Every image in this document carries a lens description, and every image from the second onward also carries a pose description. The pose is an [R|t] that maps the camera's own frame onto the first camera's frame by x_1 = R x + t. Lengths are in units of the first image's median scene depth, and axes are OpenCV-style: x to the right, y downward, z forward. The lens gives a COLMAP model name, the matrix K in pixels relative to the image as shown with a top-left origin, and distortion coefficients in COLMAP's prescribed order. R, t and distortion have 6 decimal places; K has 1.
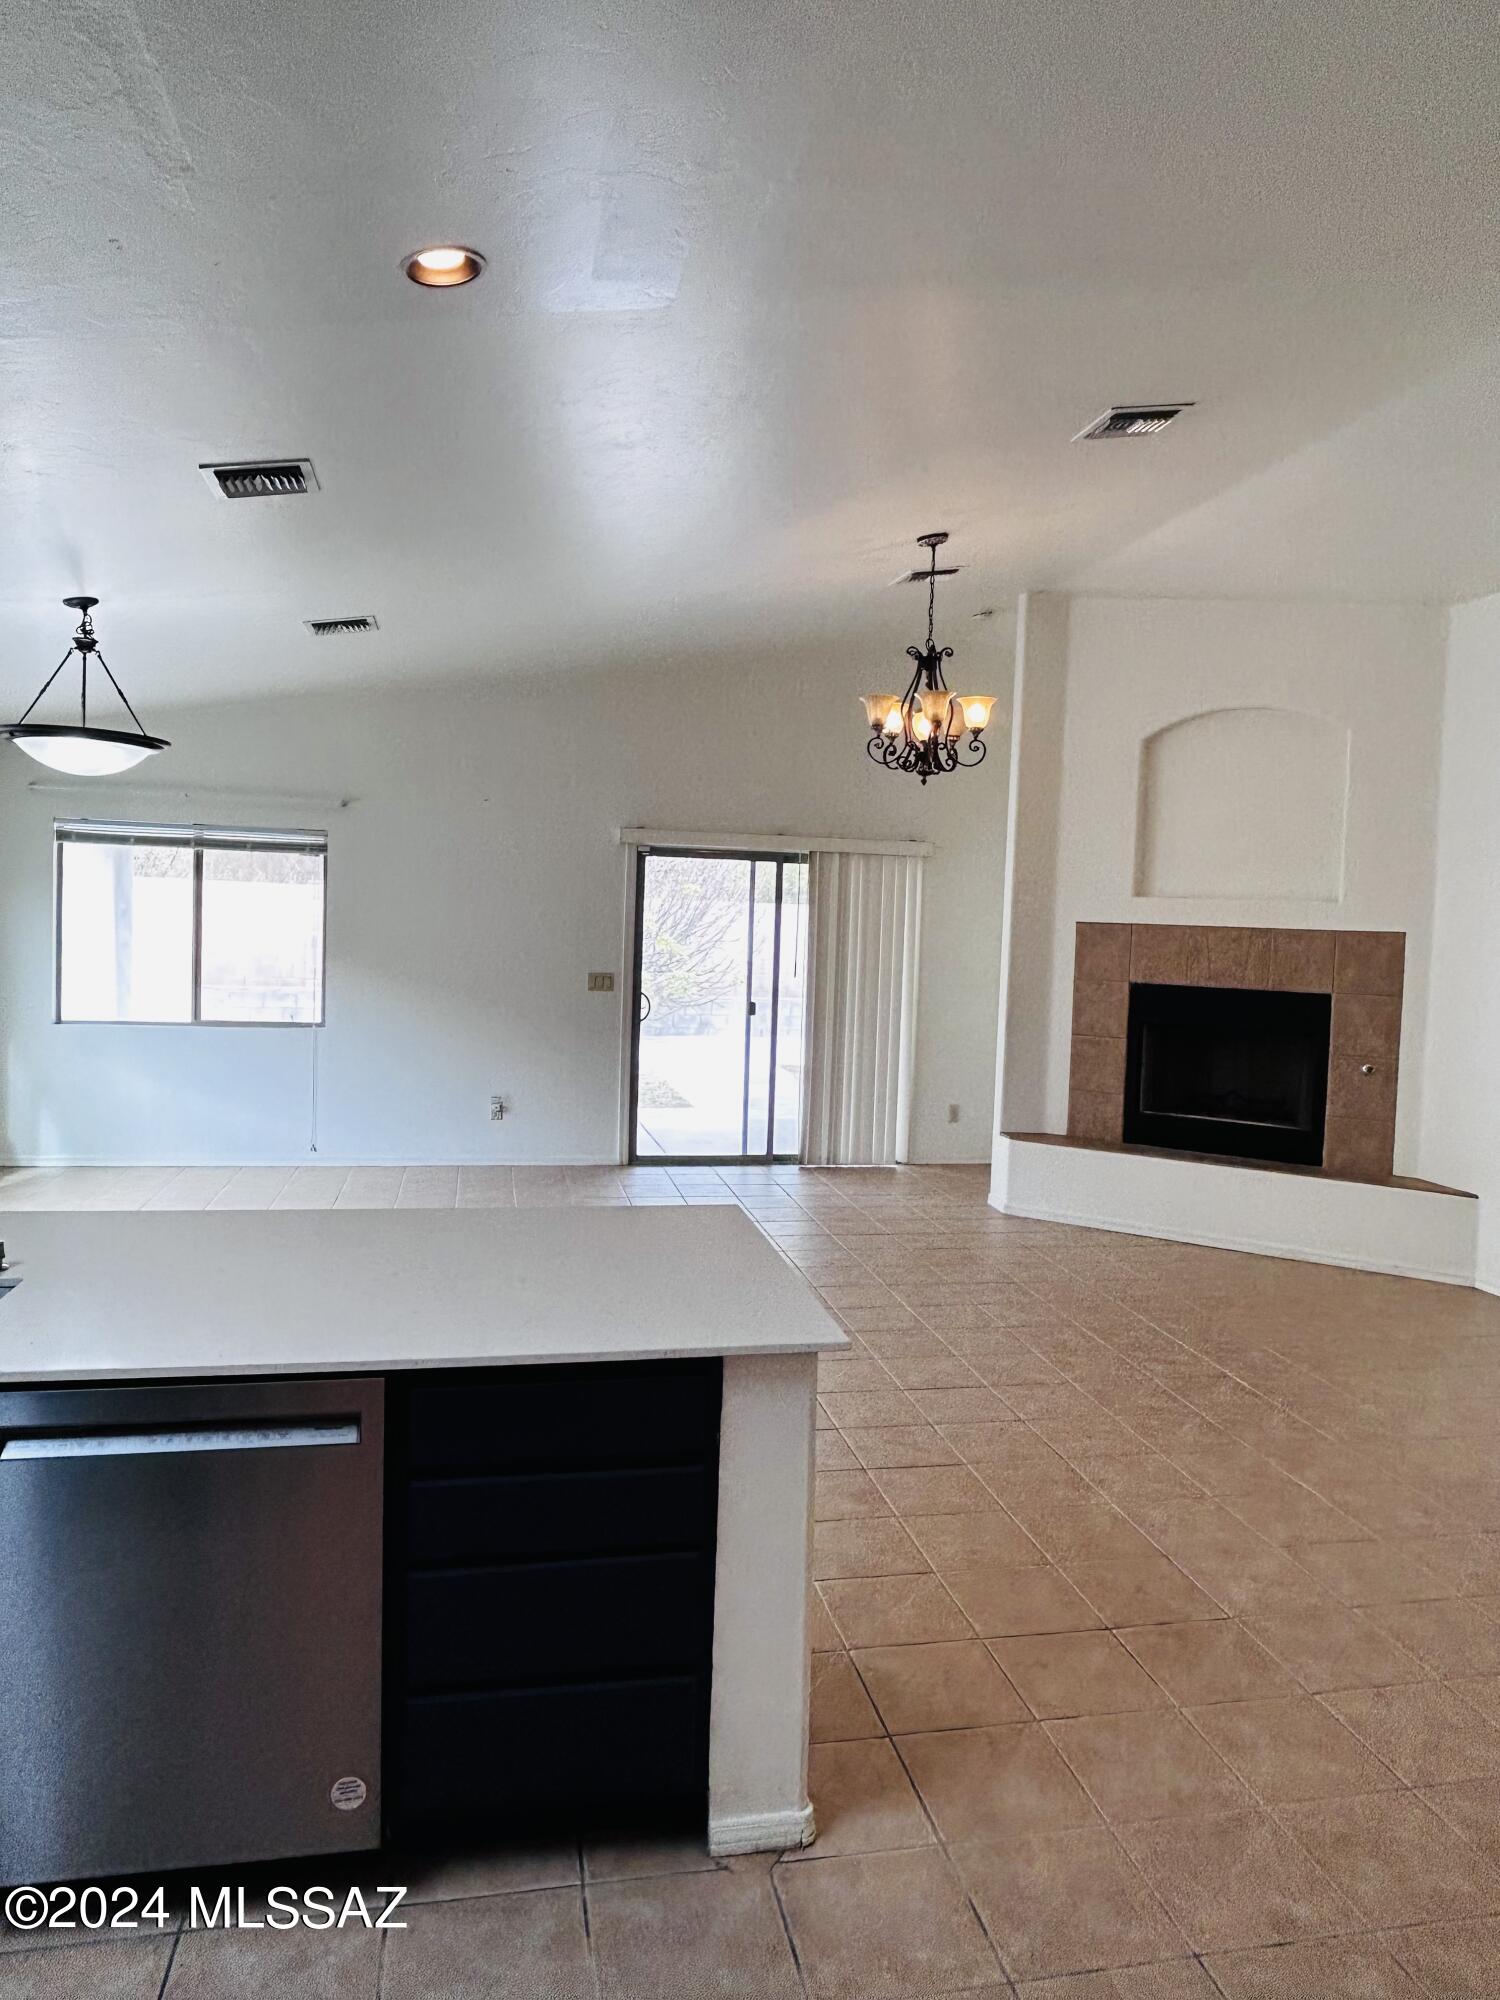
lens RADIAL K [[1341.7, 0, 756.2], [0, 1341.7, 991.0], [0, 0, 1]] dist [0.024550, -0.003663]
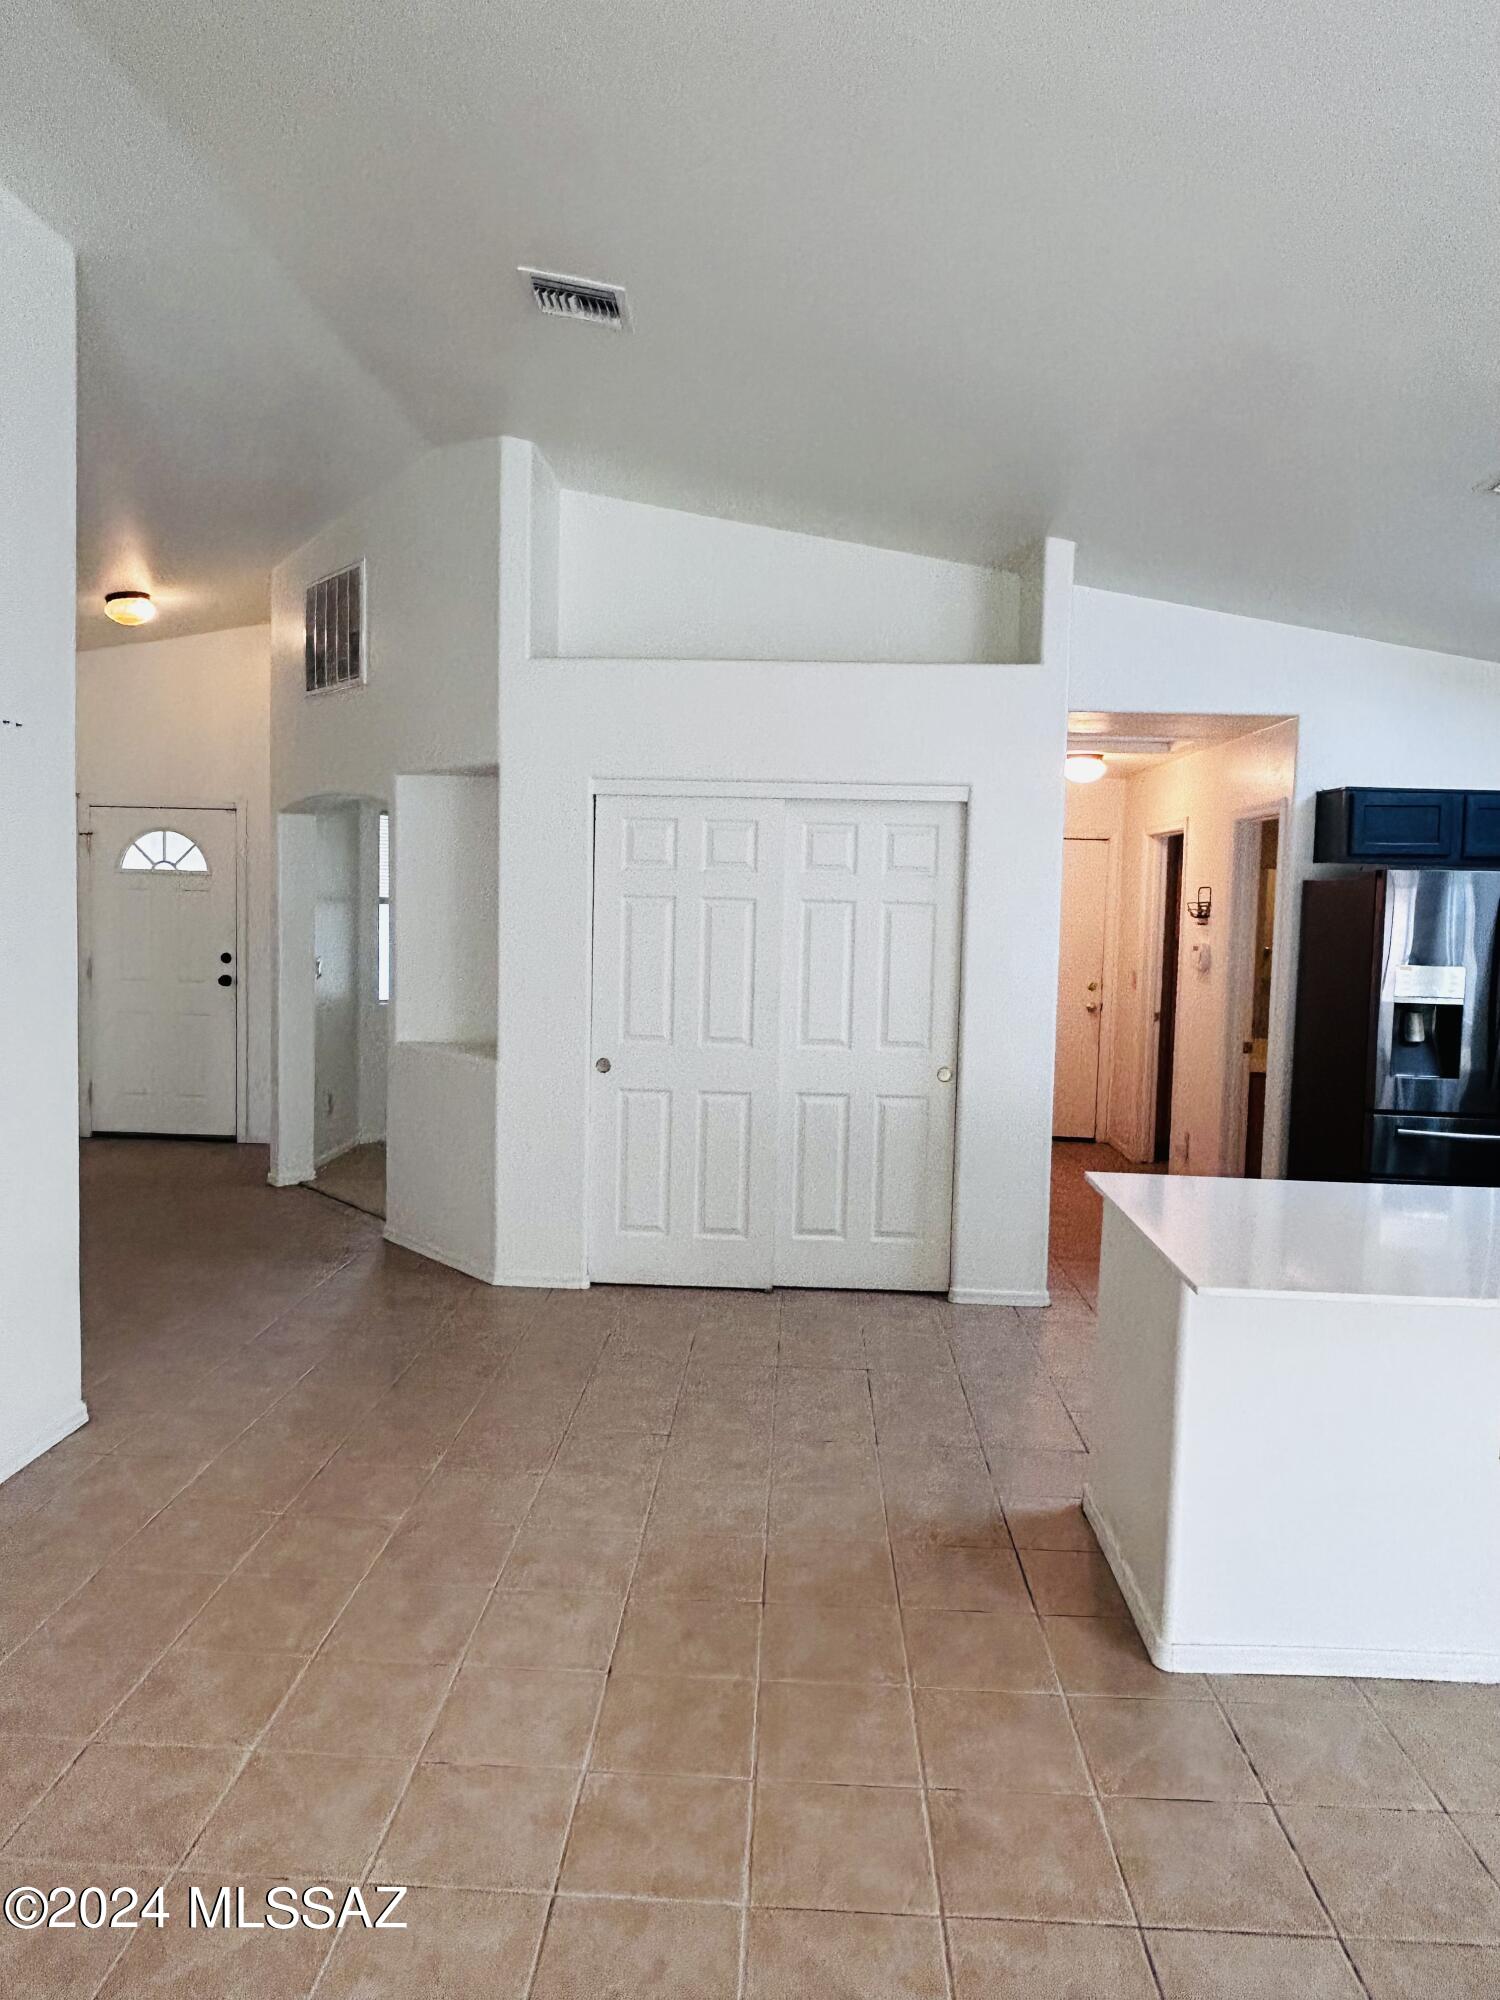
lens RADIAL K [[1341.7, 0, 756.2], [0, 1341.7, 991.0], [0, 0, 1]] dist [0.024550, -0.003663]
pose [[-0.970333, -0.073742, 0.230254, 0.030591], [-0.044277, 0.990444, 0.130612, -0.045938], [-0.237685, 0.116542, -0.964326, 0.836278]]
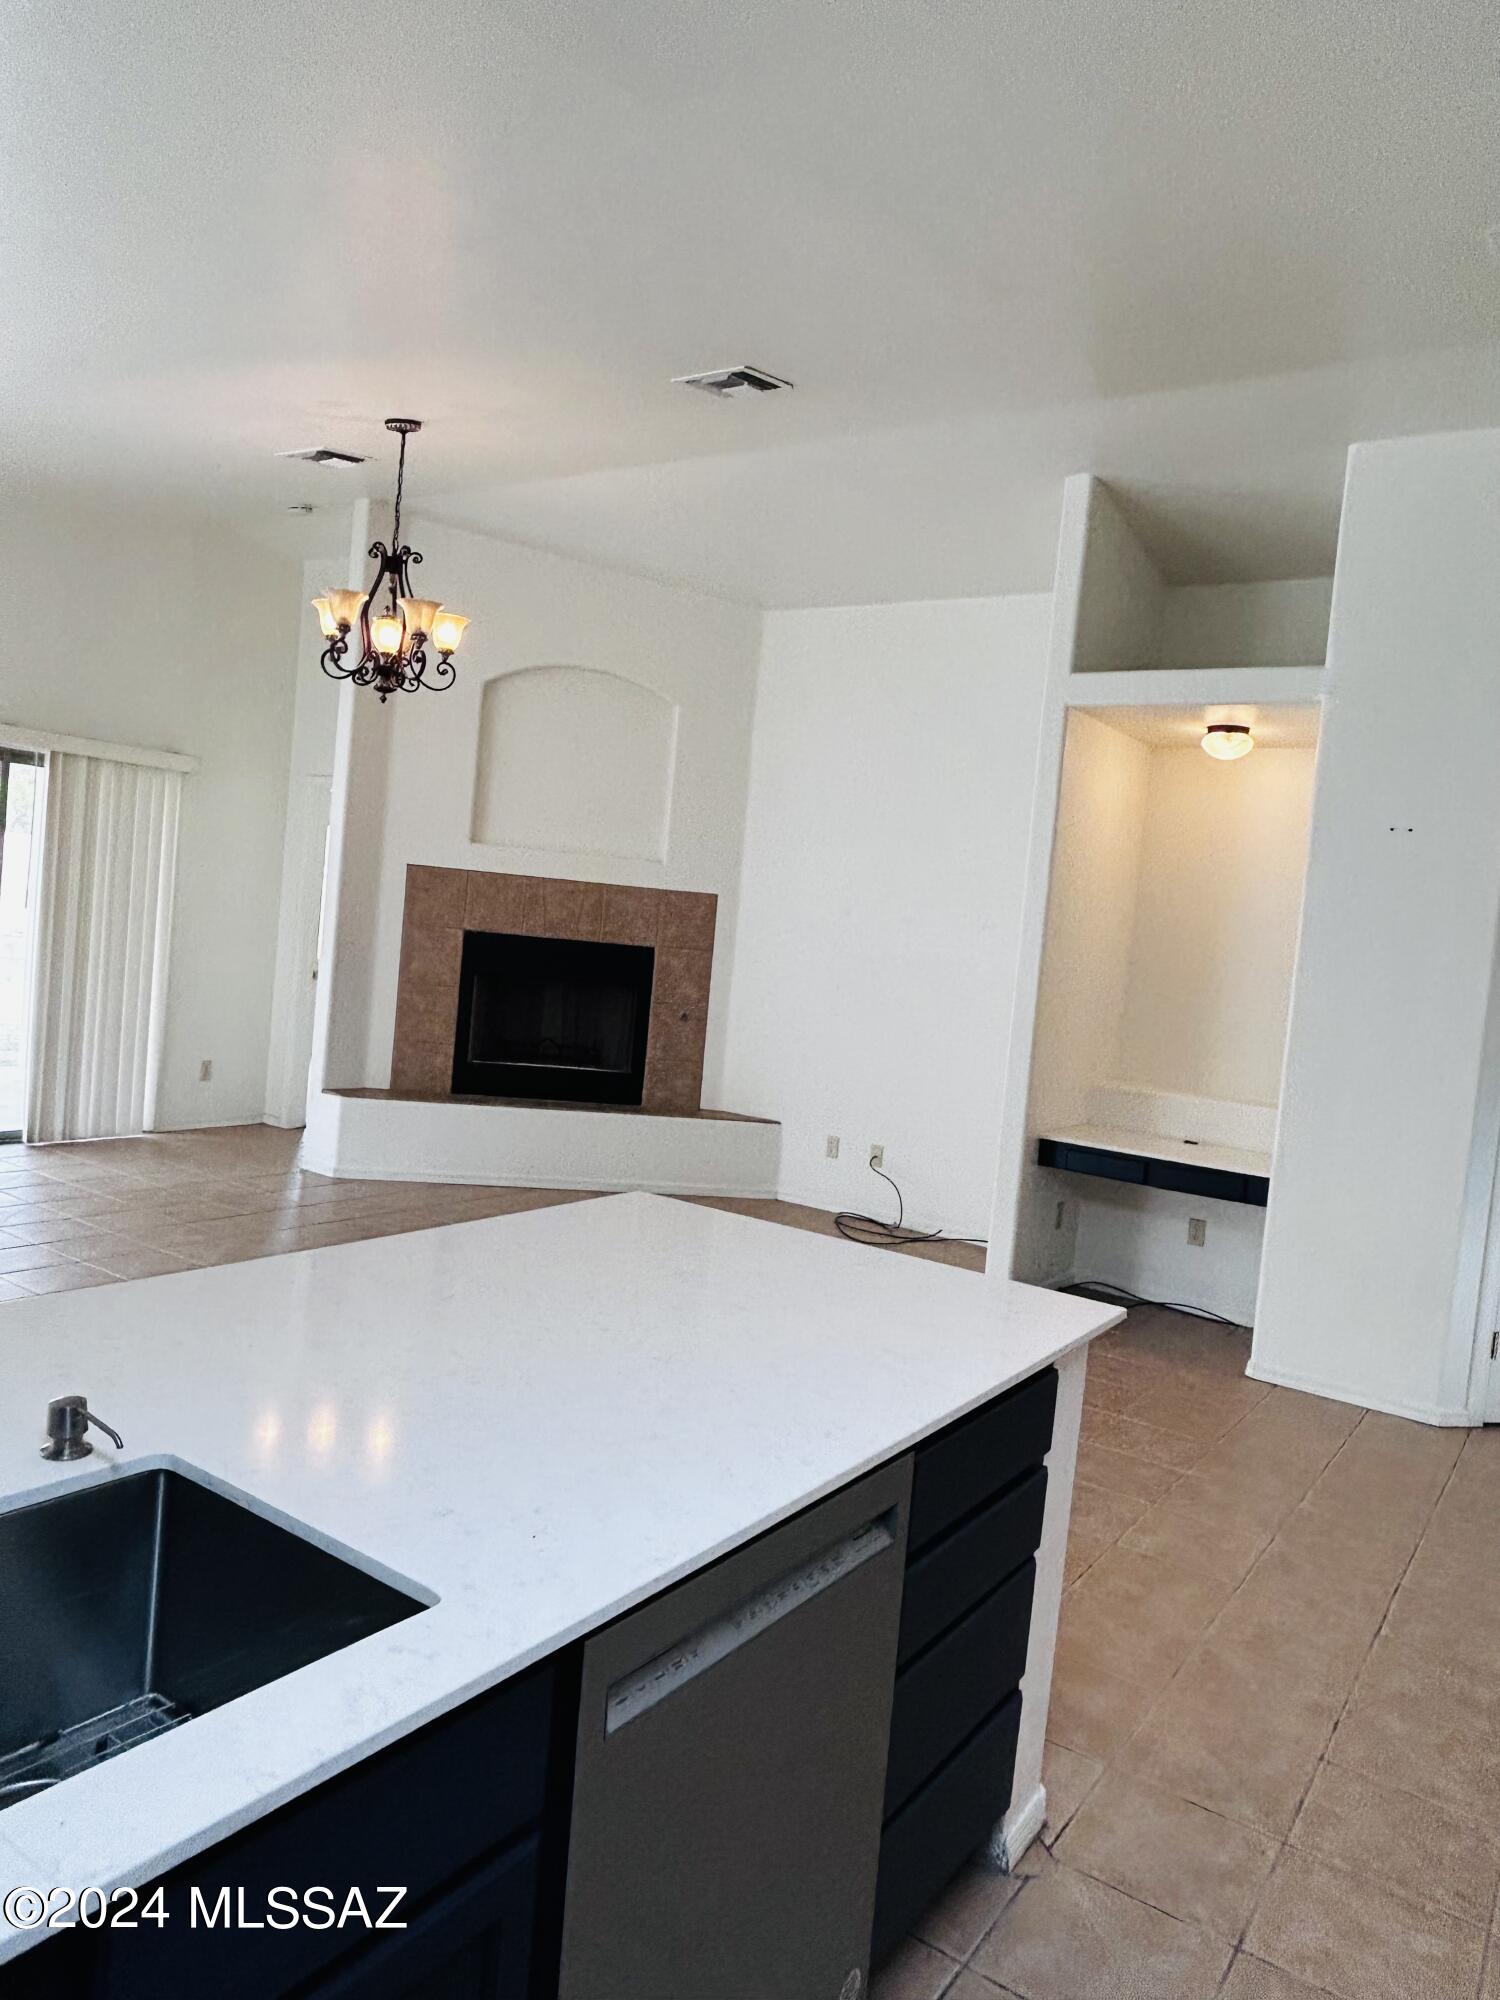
lens RADIAL K [[1355.7, 0, 732.3], [0, 1355.7, 999.9], [0, 0, 1]] dist [0.005198, 0.000479]
pose [[0.723054, -0.006739, 0.690759, -0.269703], [-0.029485, 0.998740, 0.040608, -0.001345], [-0.690162, -0.049728, 0.721944, 0.155951]]
